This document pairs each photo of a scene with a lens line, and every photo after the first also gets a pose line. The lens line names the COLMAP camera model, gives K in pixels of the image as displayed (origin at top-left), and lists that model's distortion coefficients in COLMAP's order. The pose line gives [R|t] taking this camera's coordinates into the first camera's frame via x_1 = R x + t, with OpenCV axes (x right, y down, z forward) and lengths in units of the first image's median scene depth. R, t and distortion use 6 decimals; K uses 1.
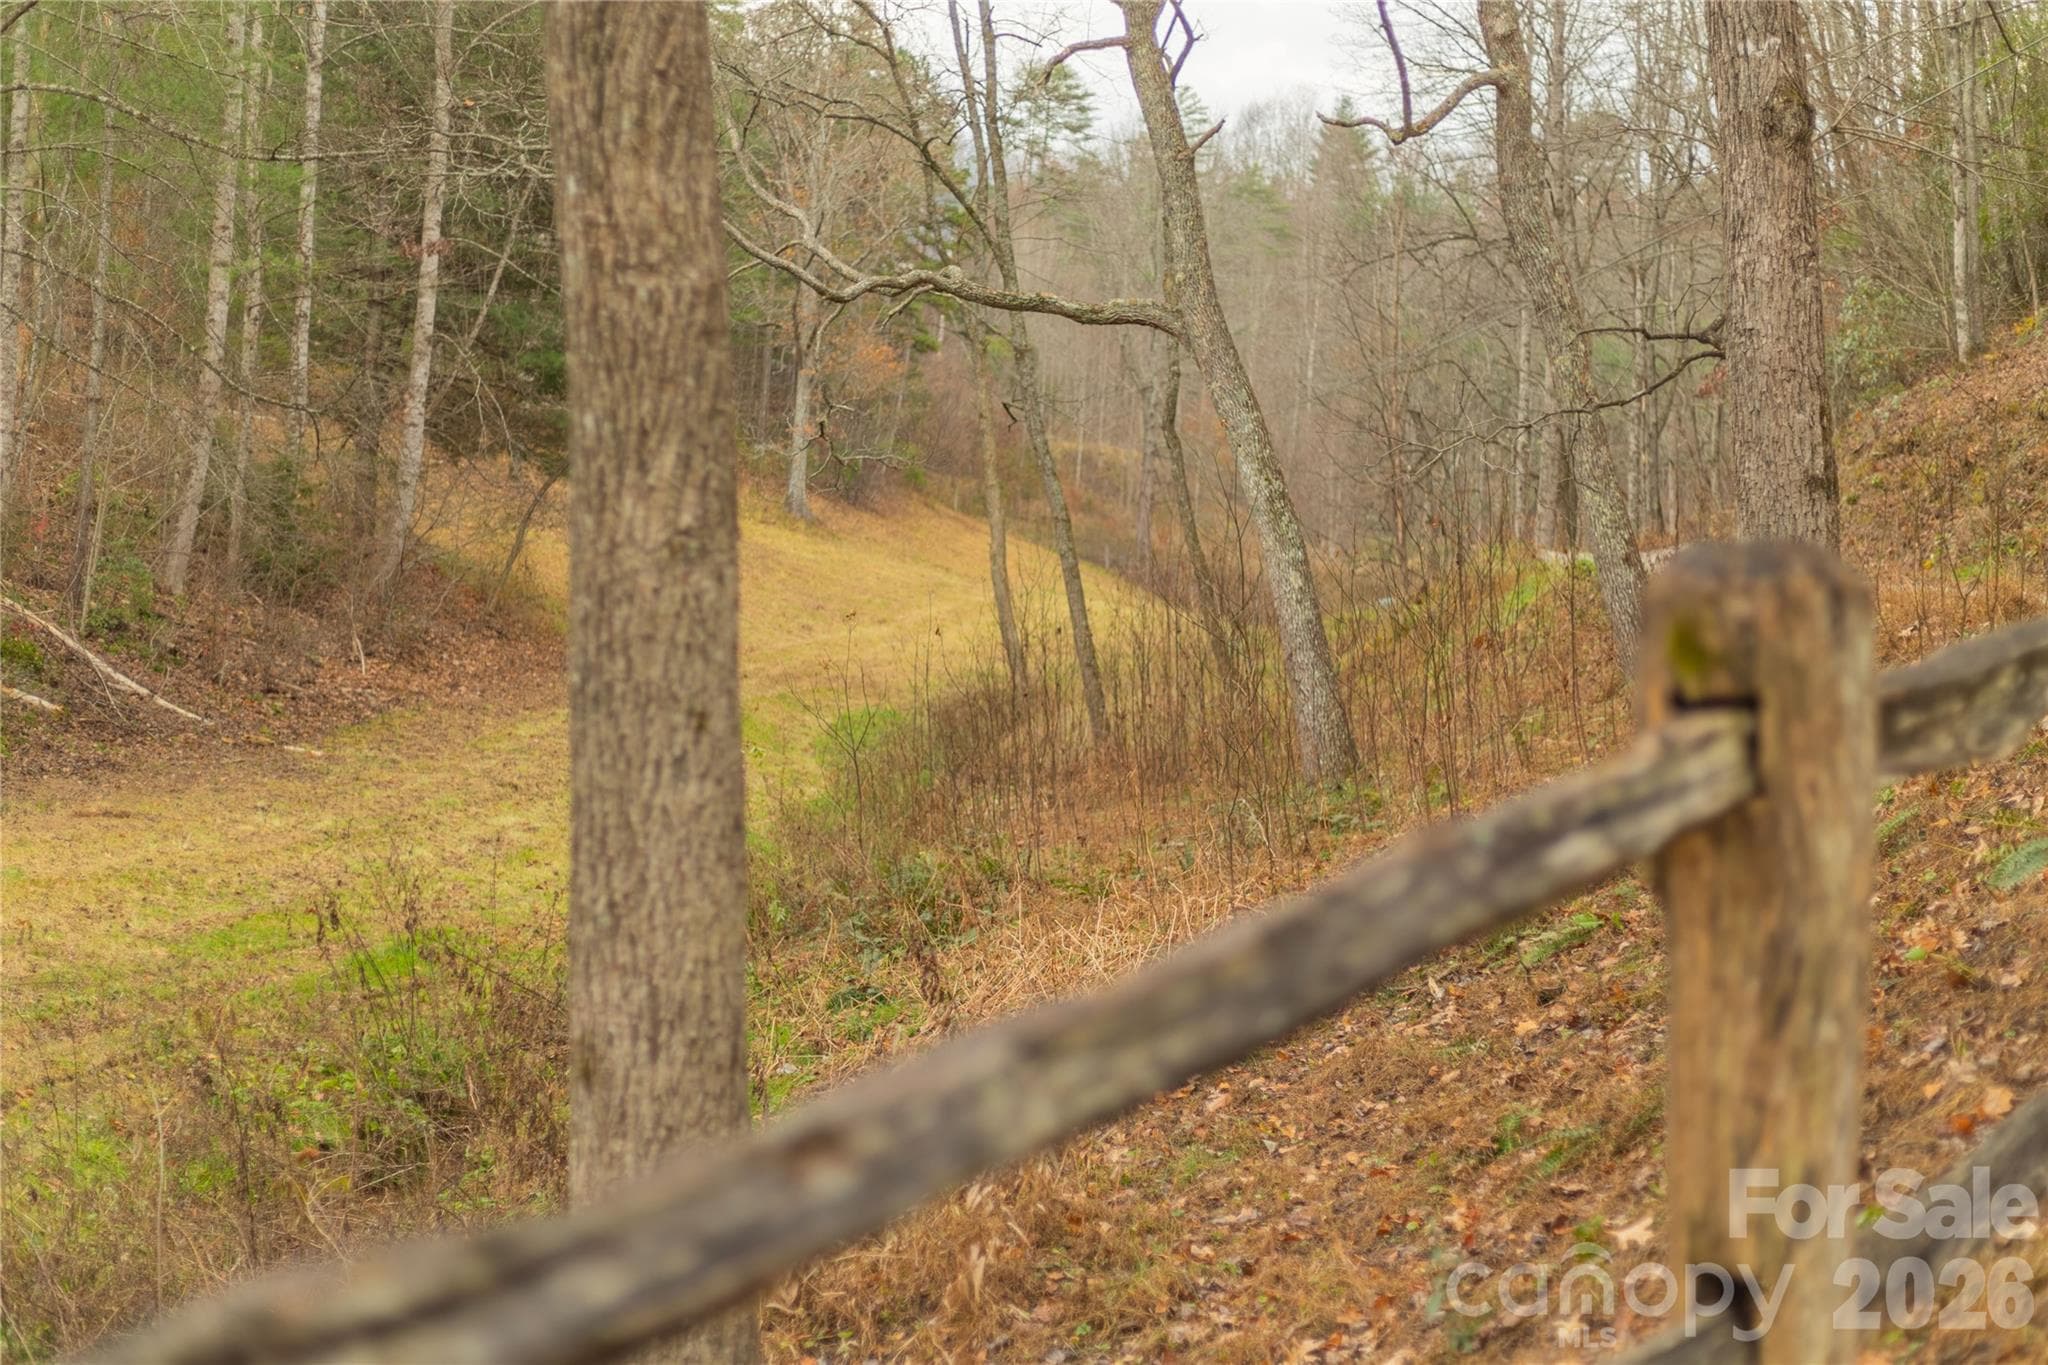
lens RADIAL K [[2943.7, 0, 1031.5], [0, 2943.7, 689.5], [0, 0, 1]] dist [0.013058, 0.000000]
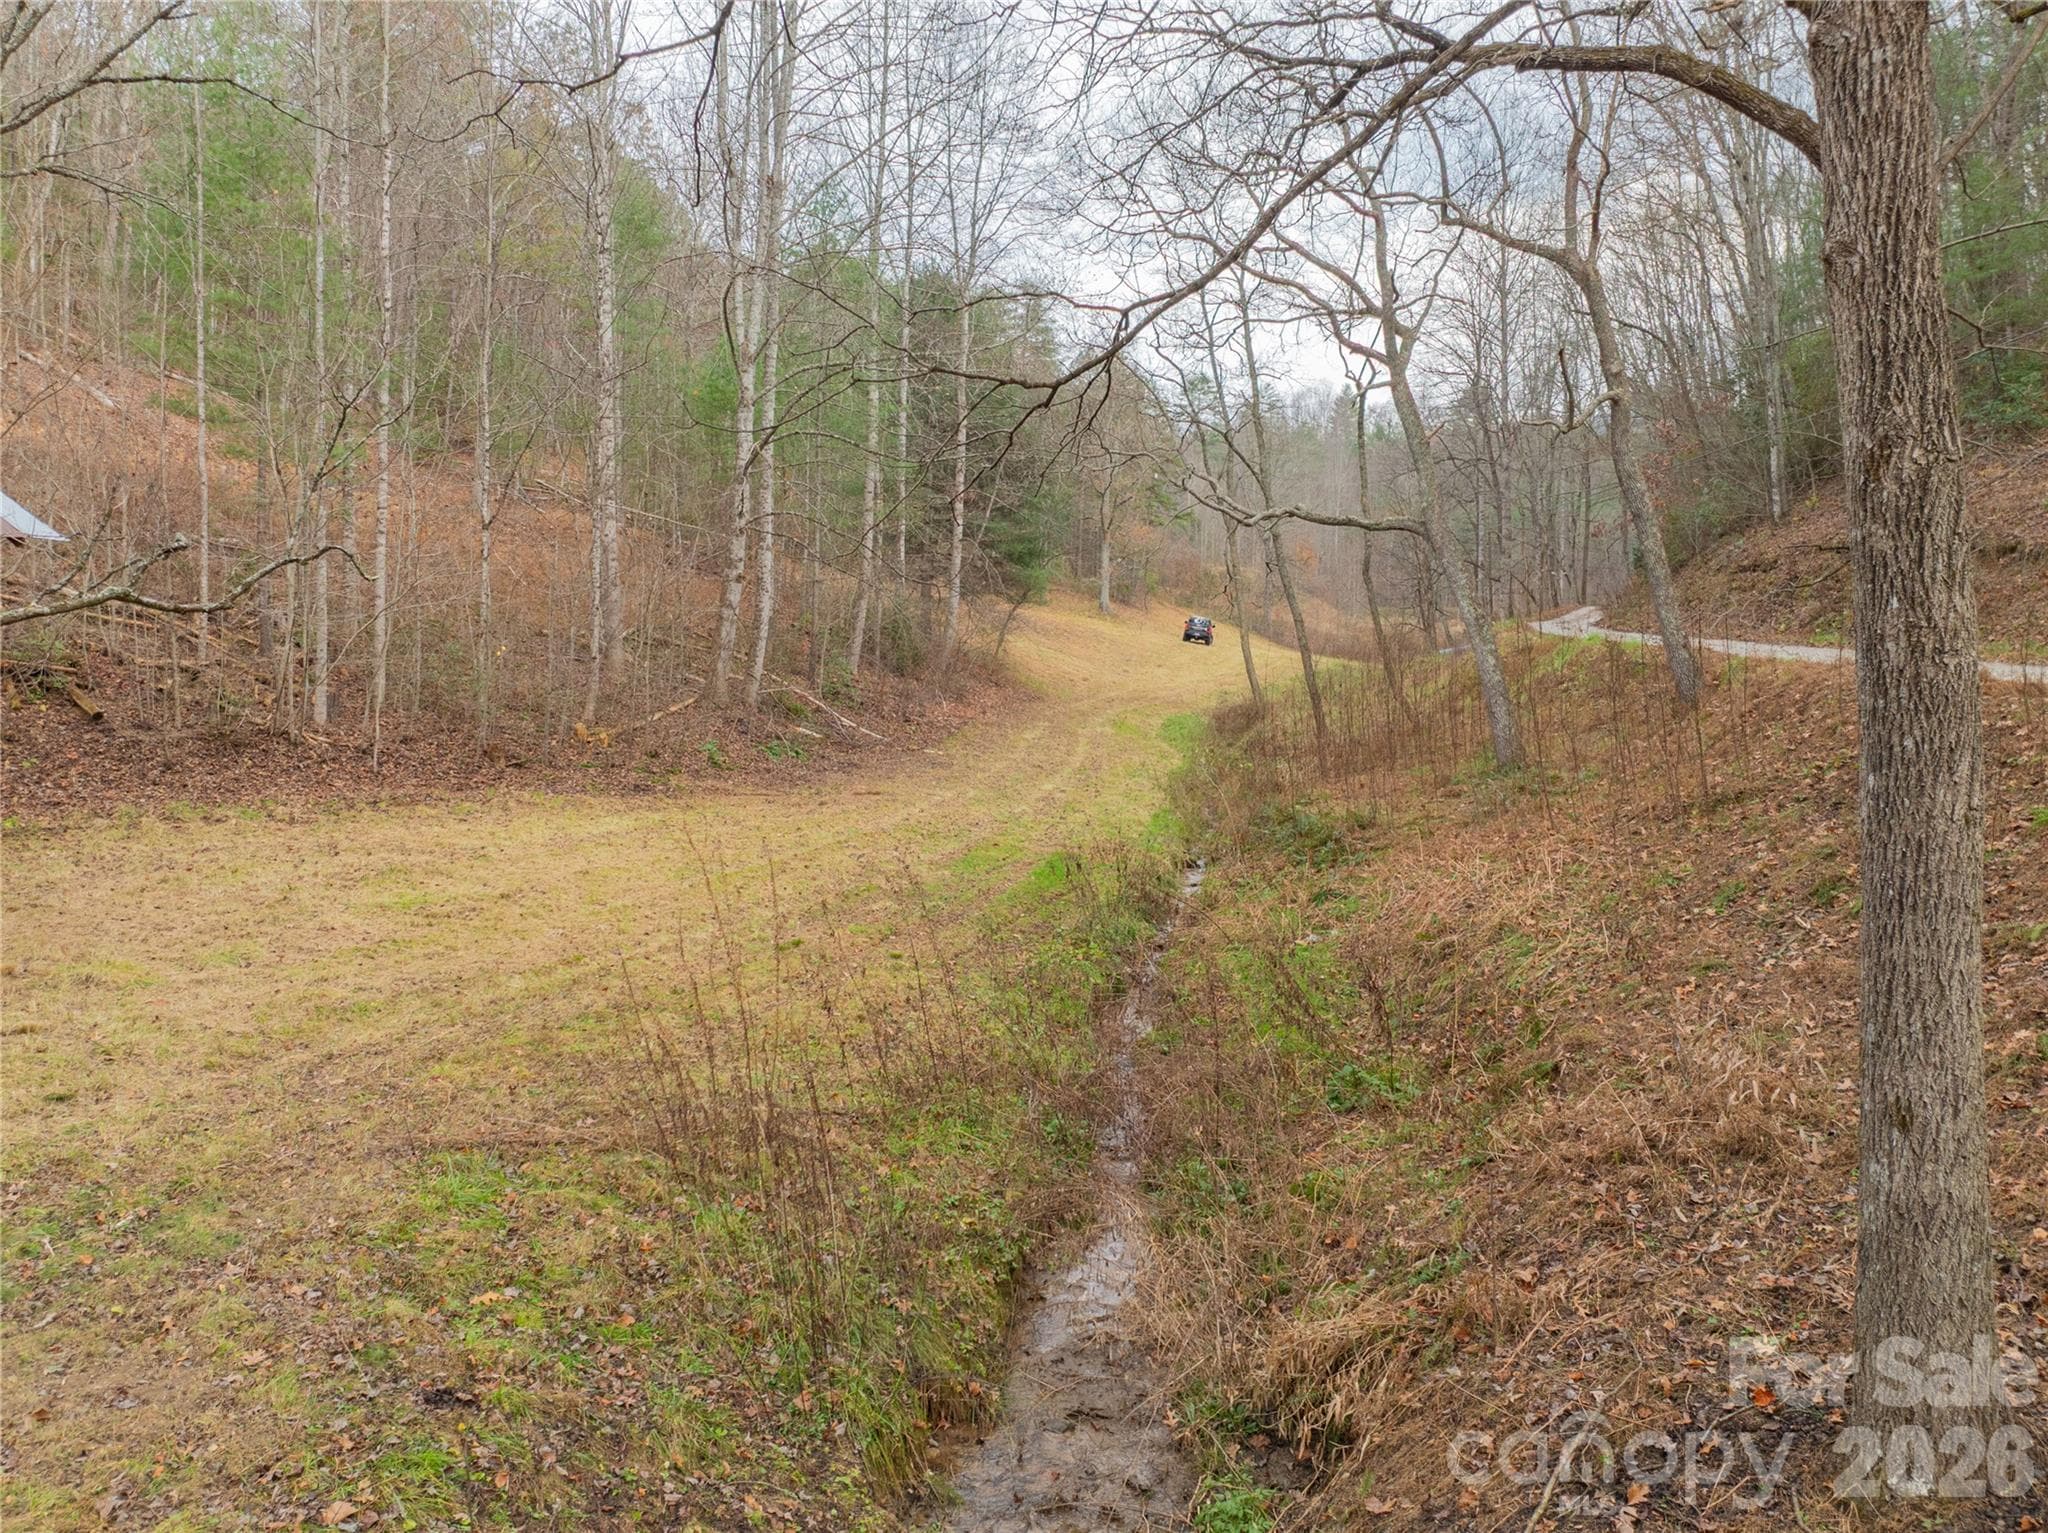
lens RADIAL K [[1444.0, 0, 1026.1], [0, 1444.0, 760.8], [0, 0, 1]] dist [-0.039561, 0.004602]
pose [[0.993421, -0.030867, -0.110278, -0.071964], [0.036298, 0.998207, 0.047590, -0.017679], [0.108611, -0.051280, 0.992761, 0.017729]]
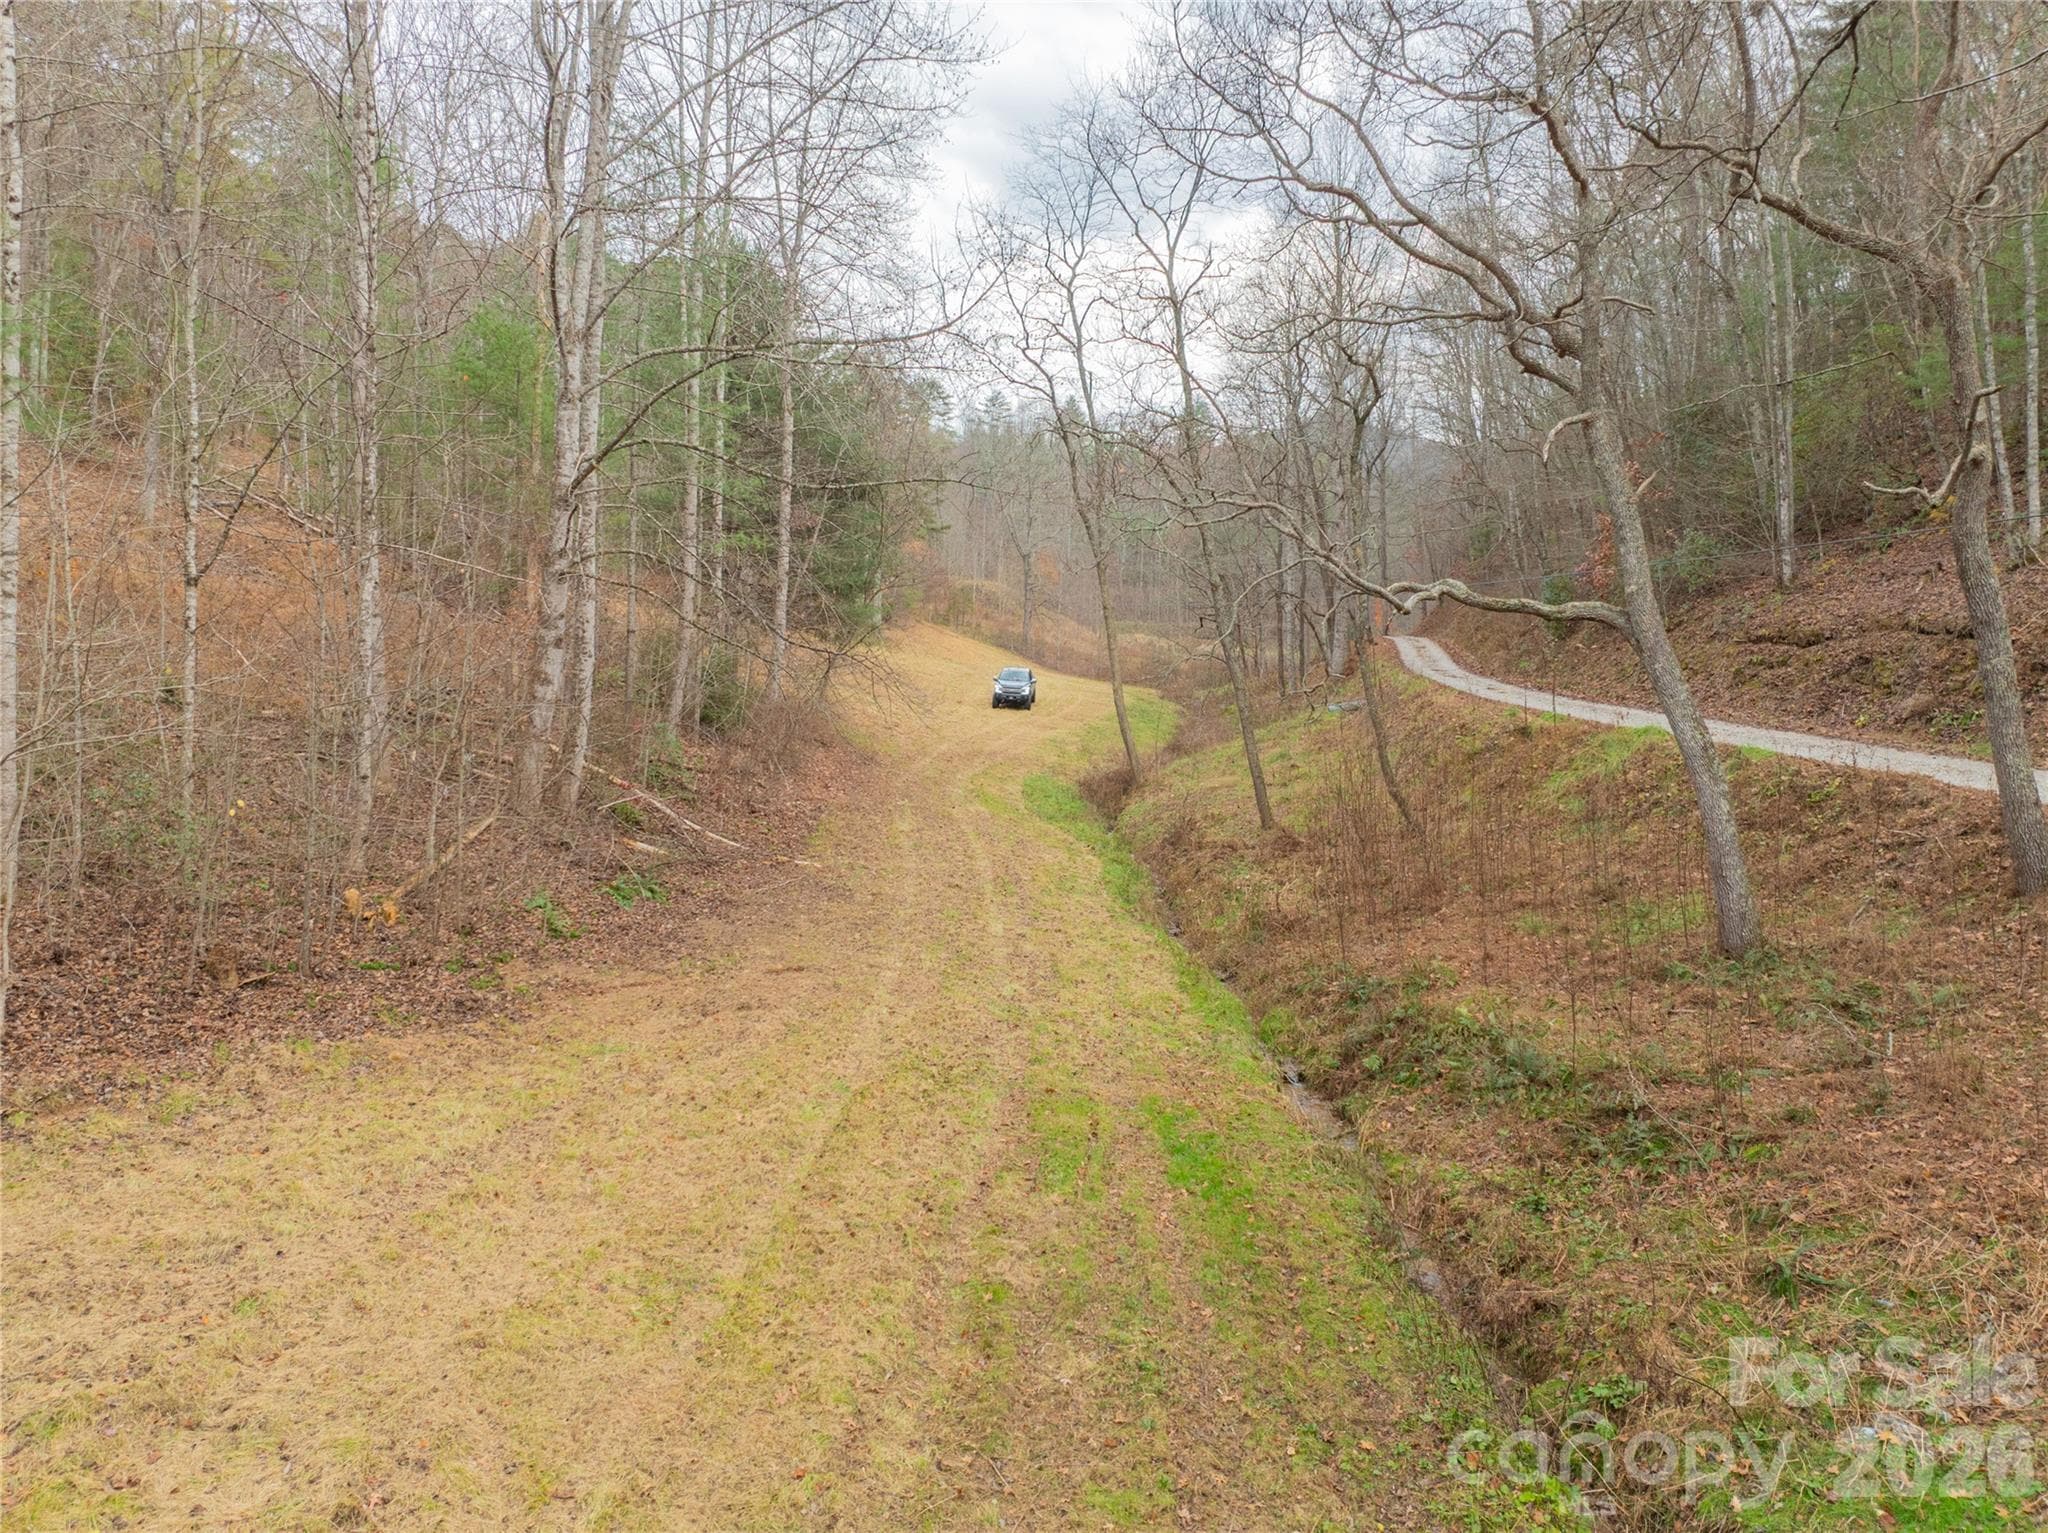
lens RADIAL K [[1444.0, 0, 1025.8], [0, 1444.0, 763.9], [0, 0, 1]] dist [-0.039561, 0.004602]
pose [[0.994924, -0.036689, 0.093704, -0.196043], [0.031620, 0.997984, 0.055021, -0.067707], [-0.095533, -0.051779, 0.994079, 0.229137]]
